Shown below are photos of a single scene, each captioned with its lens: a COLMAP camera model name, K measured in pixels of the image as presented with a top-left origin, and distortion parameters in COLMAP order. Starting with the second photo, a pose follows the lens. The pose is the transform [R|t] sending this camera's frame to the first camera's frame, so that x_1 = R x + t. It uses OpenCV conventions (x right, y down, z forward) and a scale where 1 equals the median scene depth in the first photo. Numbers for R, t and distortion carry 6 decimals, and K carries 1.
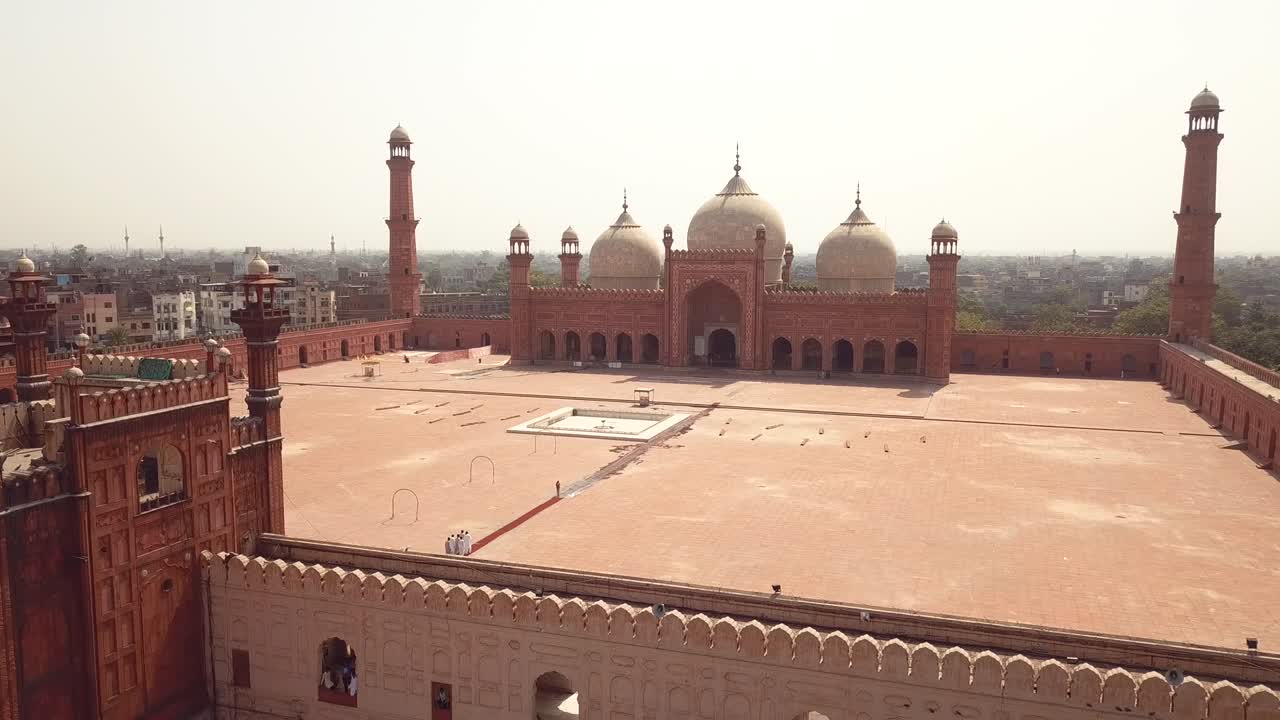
lens RADIAL K [[993.2, 0, 632.4], [0, 993.2, 366.4], [0, 0, 1]] dist [0.030342, -0.067844]
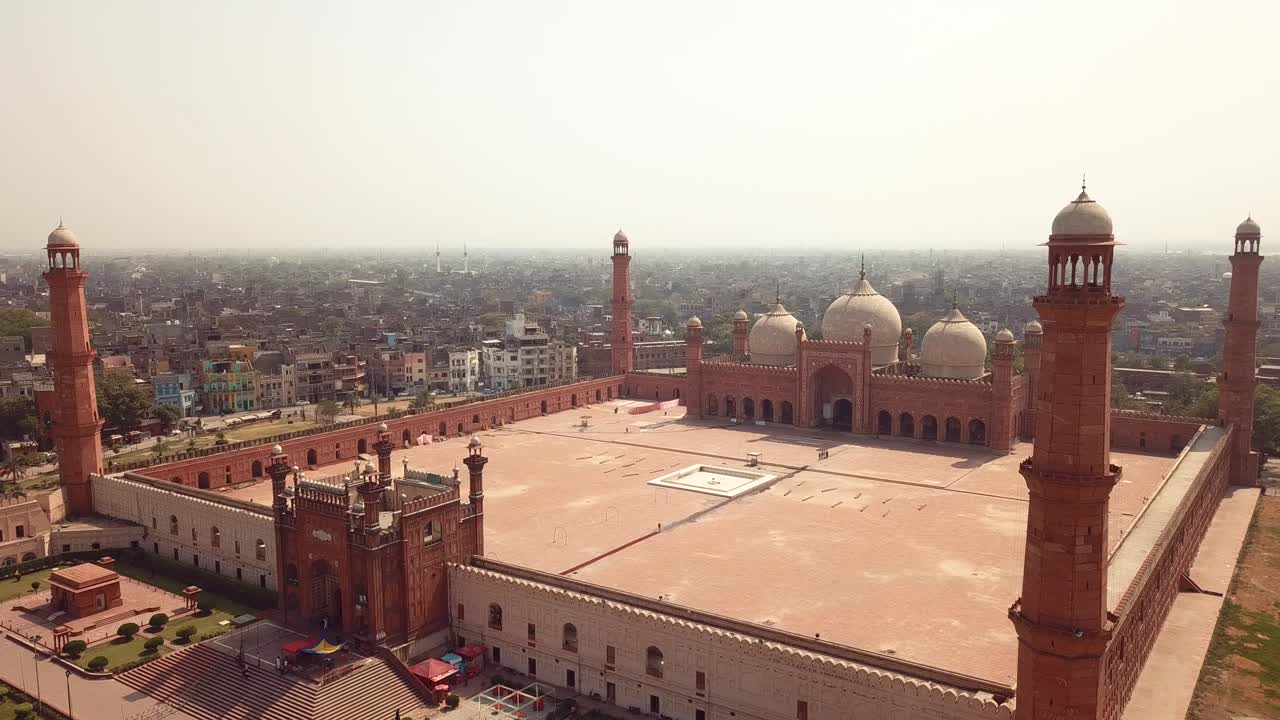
lens RADIAL K [[993.2, 0, 629.0], [0, 993.2, 352.0], [0, 0, 1]] dist [0.030342, -0.067844]
pose [[0.960958, 0.020289, -0.275951, 0.194170], [-0.021852, 0.999758, -0.002590, -0.098151], [0.275831, 0.008519, 0.961168, -0.362532]]
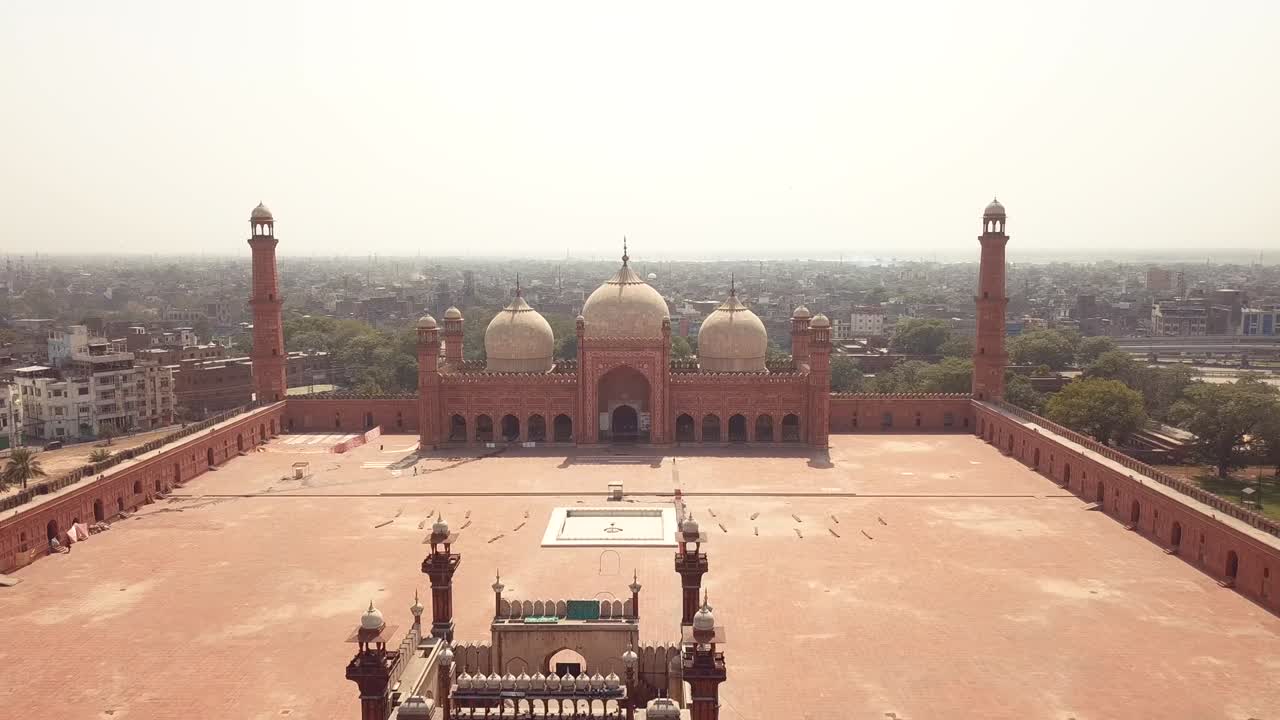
lens RADIAL K [[993.2, 0, 637.1], [0, 993.2, 351.2], [0, 0, 1]] dist [0.030342, -0.067844]
pose [[0.947562, -0.039332, 0.317143, -0.264282], [0.043084, 0.999060, -0.004825, -0.100627], [-0.316655, 0.018236, 0.948365, -0.054591]]
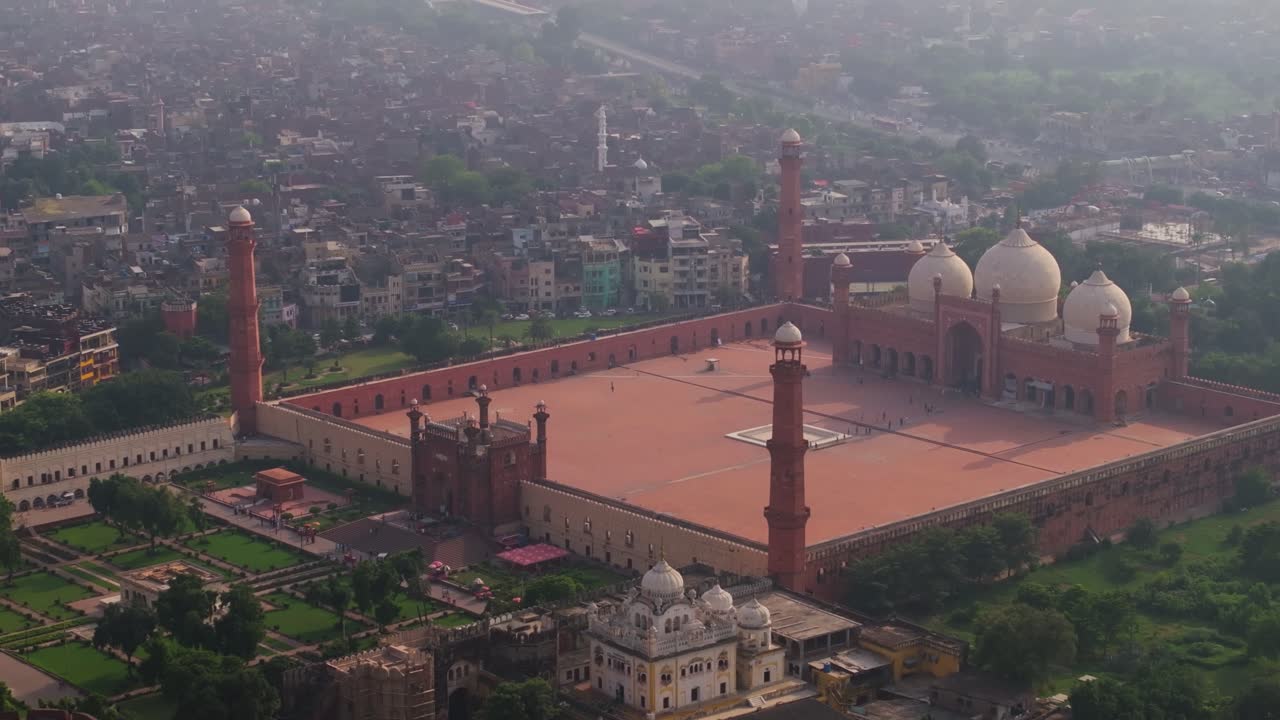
lens RADIAL K [[2861.5, 0, 642.0], [0, 2861.5, 406.2], [0, 0, 1]] dist [0.785918, 0.000000]
pose [[0.878530, 0.110687, -0.464686, 1.456610], [-0.053806, 0.989523, 0.133976, -0.457778], [0.474647, -0.092699, 0.875281, -2.411968]]
